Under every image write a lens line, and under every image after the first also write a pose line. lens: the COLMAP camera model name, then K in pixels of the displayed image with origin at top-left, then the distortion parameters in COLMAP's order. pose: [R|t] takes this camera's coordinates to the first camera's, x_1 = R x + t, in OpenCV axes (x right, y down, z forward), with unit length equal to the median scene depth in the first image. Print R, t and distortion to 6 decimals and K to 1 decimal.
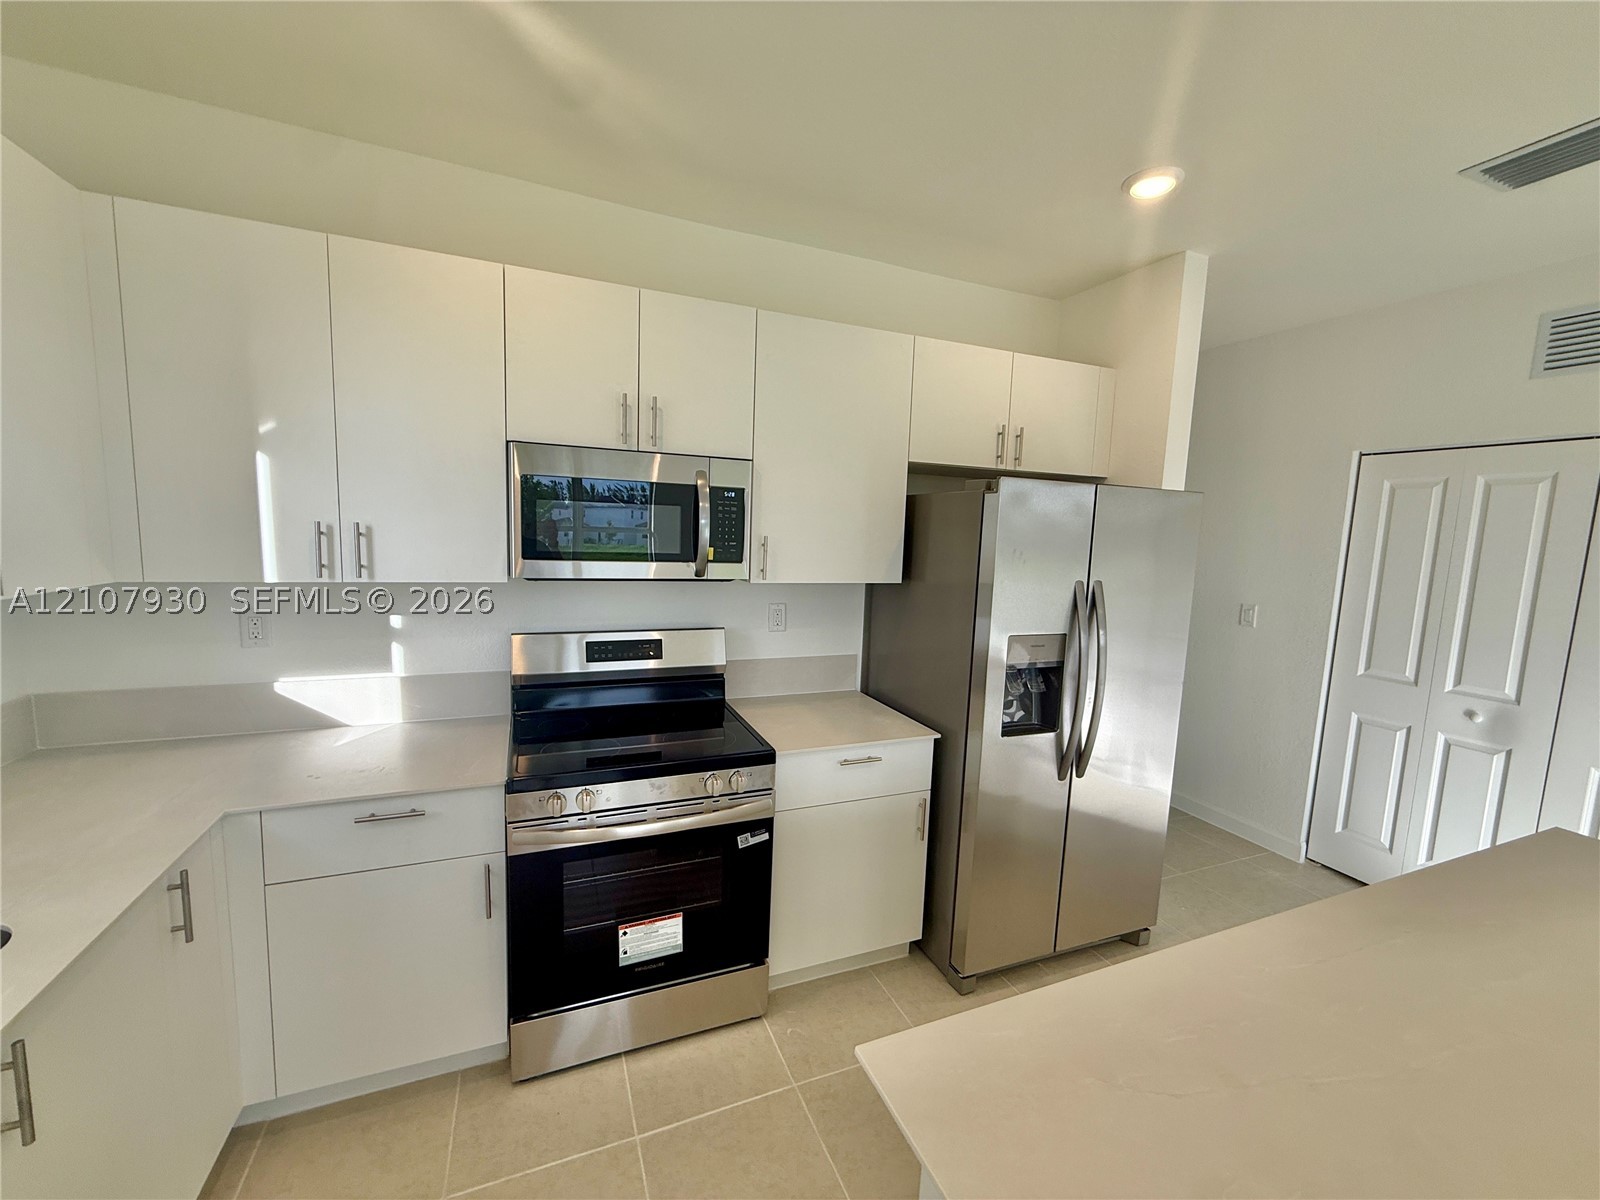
lens RADIAL K [[639.5, 0, 795.0], [0, 639.5, 601.6], [0, 0, 1]] dist [-0.002094, 0.000729]
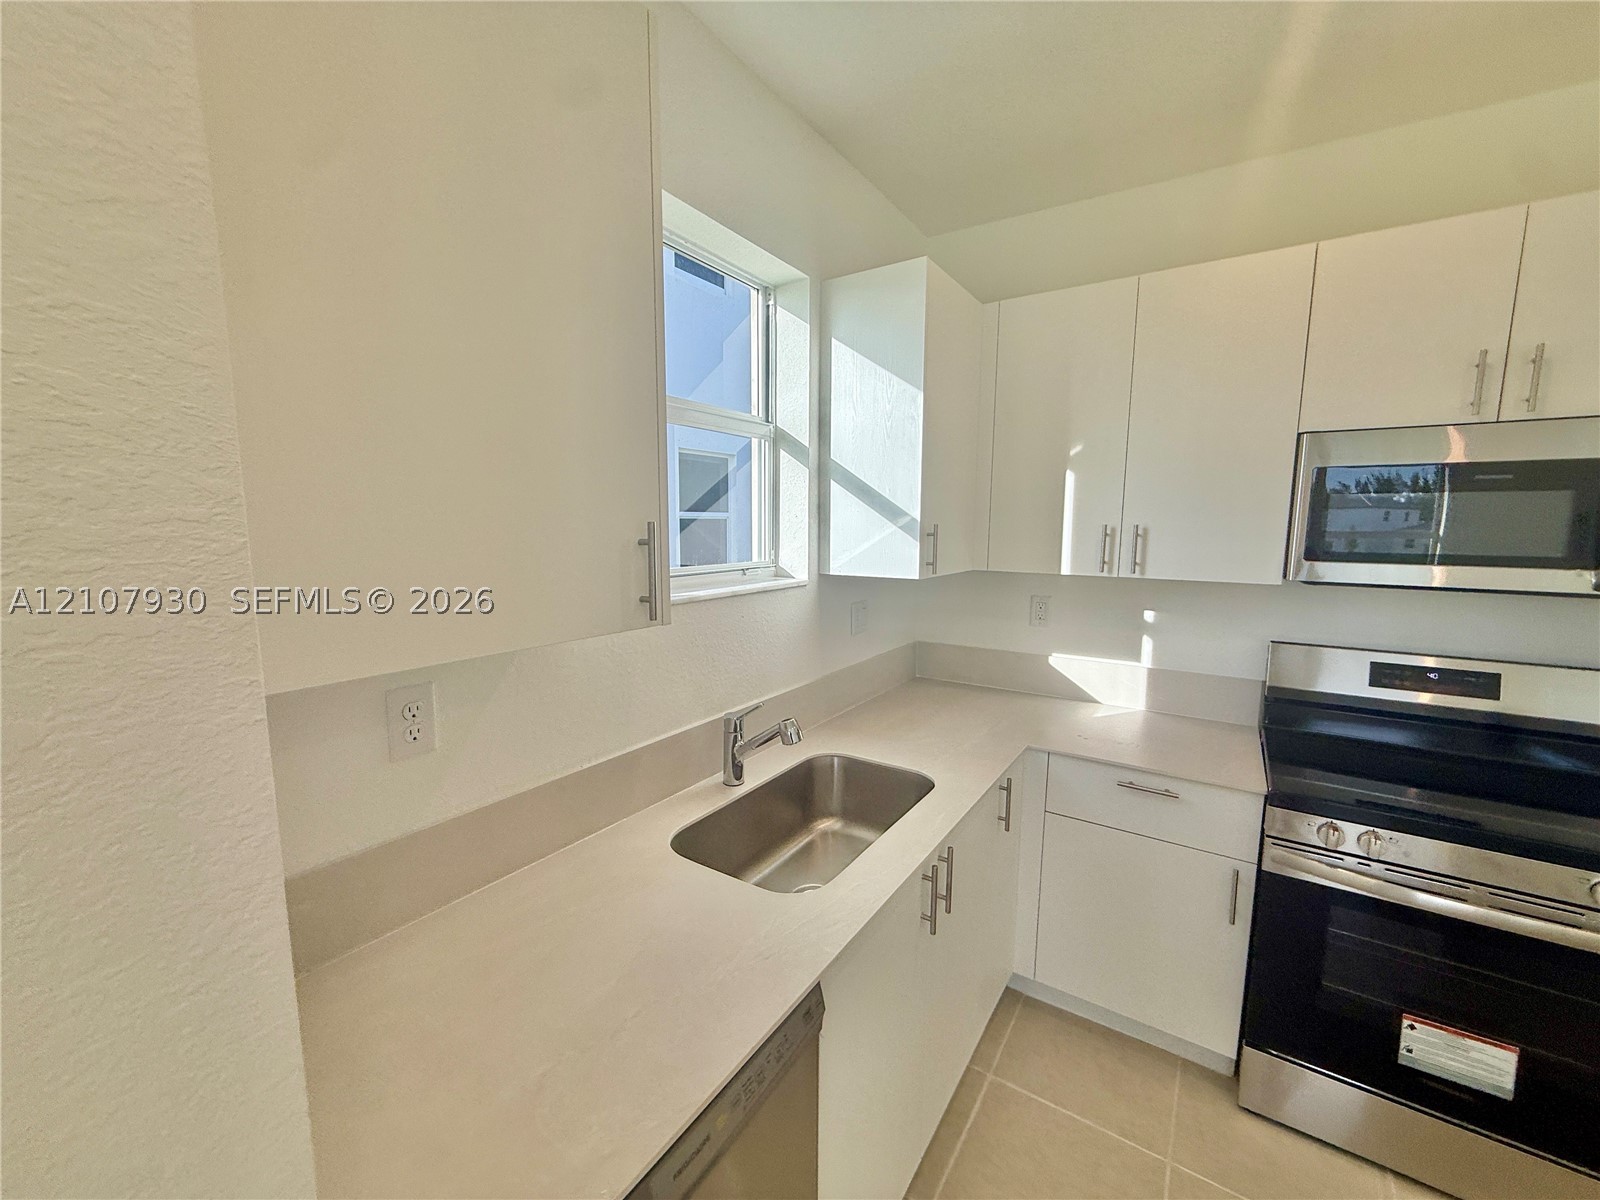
lens RADIAL K [[639.5, 0, 795.0], [0, 639.5, 601.6], [0, 0, 1]] dist [-0.002094, 0.000729]
pose [[0.550634, 0.071199, -0.831705, -0.062161], [-0.081516, 0.996180, 0.031311, 0.023788], [0.830757, 0.050556, 0.554335, -0.114180]]
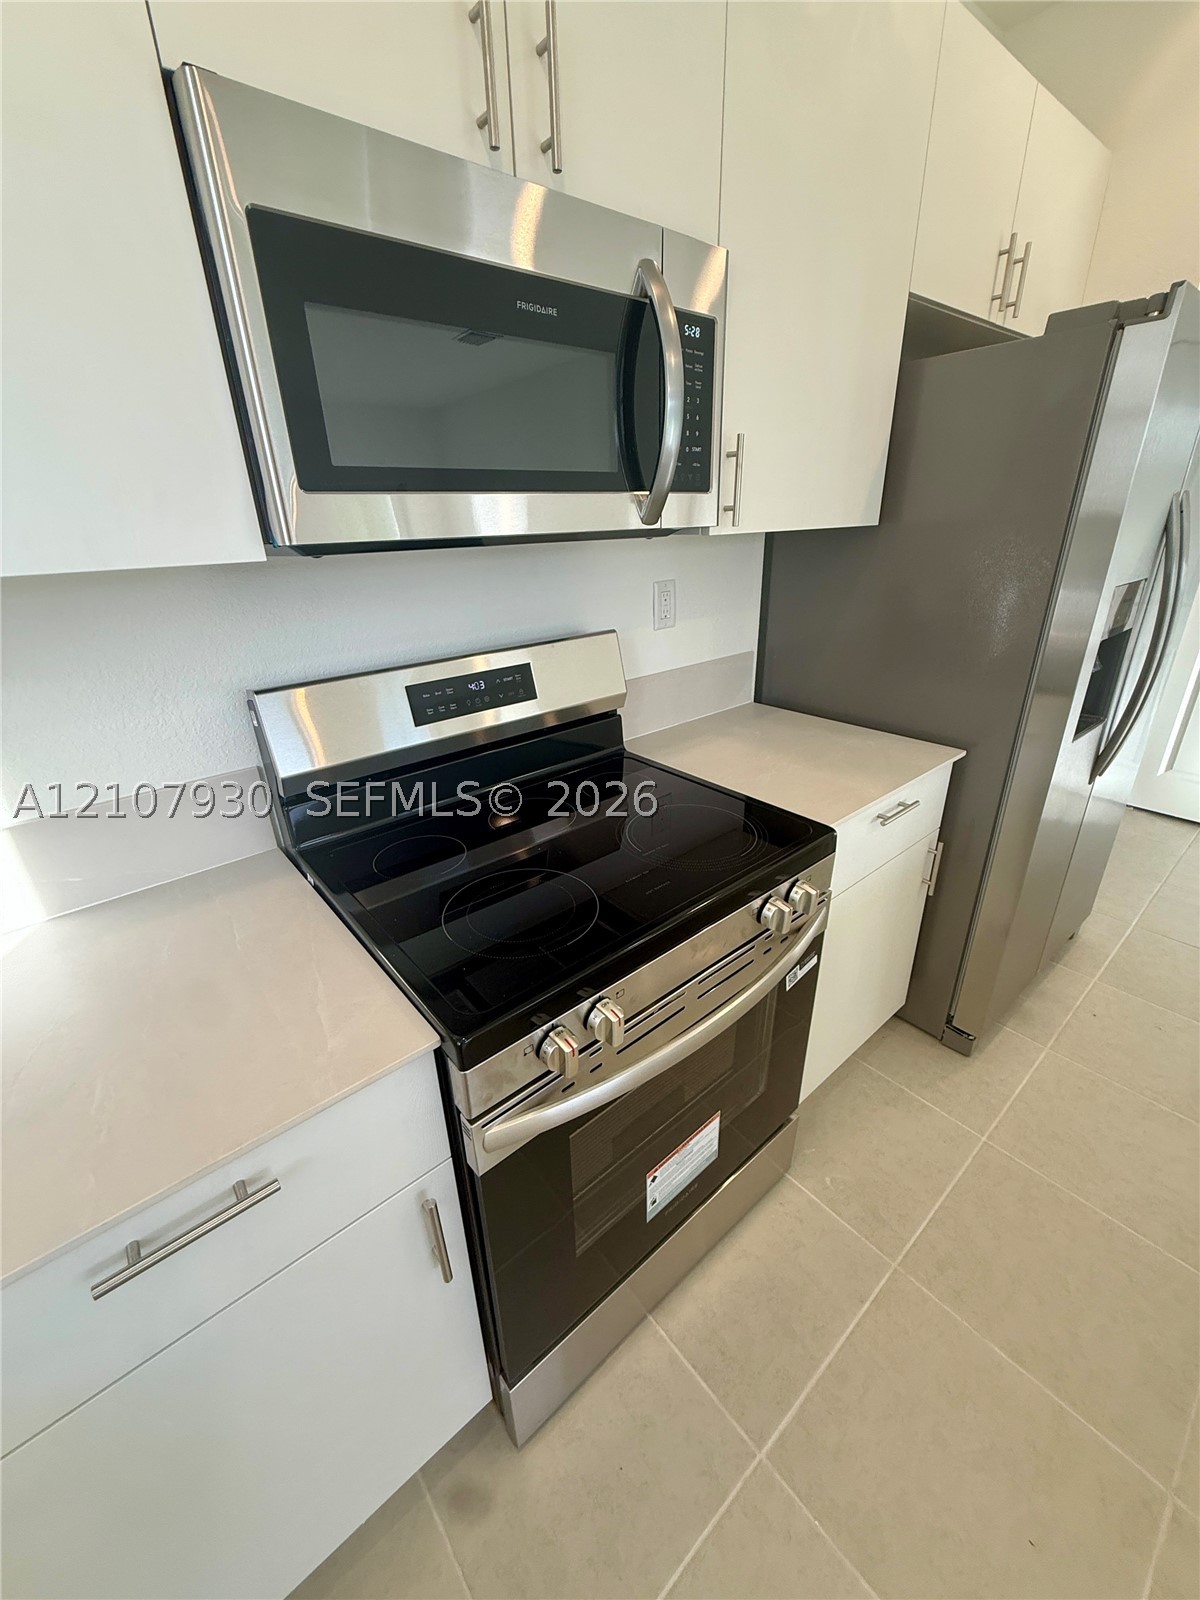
lens RADIAL K [[639.5, 0, 602.2], [0, 639.5, 795.5], [0, 0, 1]] dist [-0.002094, 0.000729]
pose [[0.949830, -0.179584, 0.256070, -0.388284], [0.096823, 0.947341, 0.305239, 0.006068], [-0.297402, -0.265132, 0.917201, 0.560305]]
